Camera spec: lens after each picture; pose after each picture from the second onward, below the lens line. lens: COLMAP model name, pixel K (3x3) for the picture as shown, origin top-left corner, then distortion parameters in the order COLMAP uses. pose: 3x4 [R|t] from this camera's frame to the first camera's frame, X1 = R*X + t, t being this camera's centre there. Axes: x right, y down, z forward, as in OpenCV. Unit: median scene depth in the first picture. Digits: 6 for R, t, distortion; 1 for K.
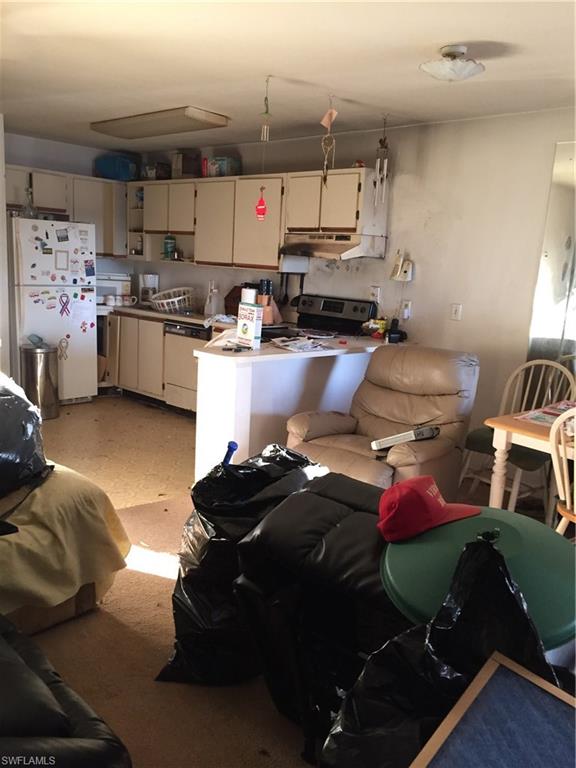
lens RADIAL K [[657.8, 0, 285.2], [0, 657.8, 386.4], [0, 0, 1]] dist [0.058072, -0.078971]
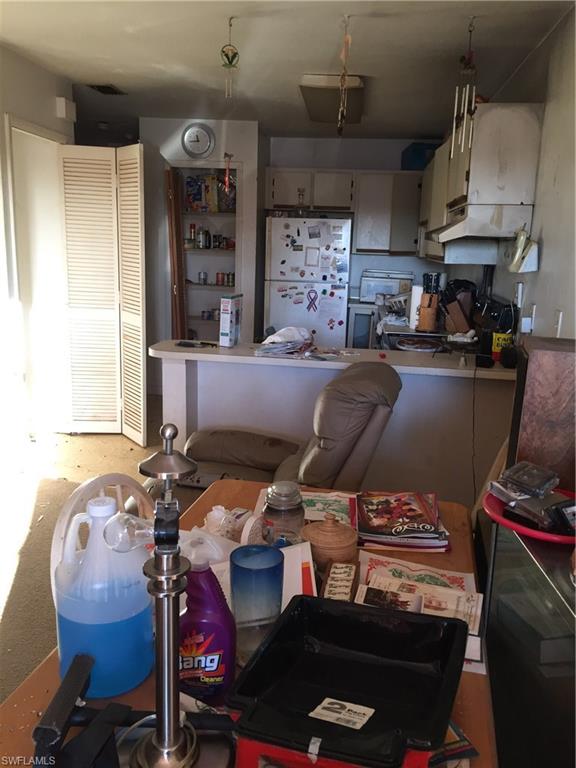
lens RADIAL K [[657.8, 0, 289.3], [0, 657.8, 385.3], [0, 0, 1]] dist [0.058072, -0.078971]
pose [[0.597427, 0.134360, -0.790588, 0.470732], [-0.150844, 0.987094, 0.053767, -0.045000], [0.787609, 0.087133, 0.609984, 0.374355]]
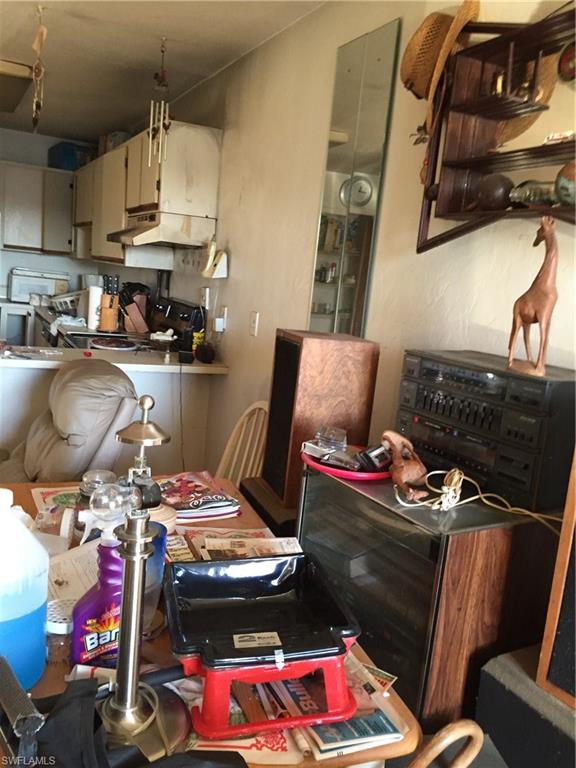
lens RADIAL K [[657.8, 0, 295.3], [0, 657.8, 385.2], [0, 0, 1]] dist [0.058072, -0.078971]
pose [[0.937616, 0.092445, -0.335158, 0.426895], [-0.109917, 0.993376, -0.033499, -0.026063], [0.329841, 0.068248, 0.941566, 0.308463]]
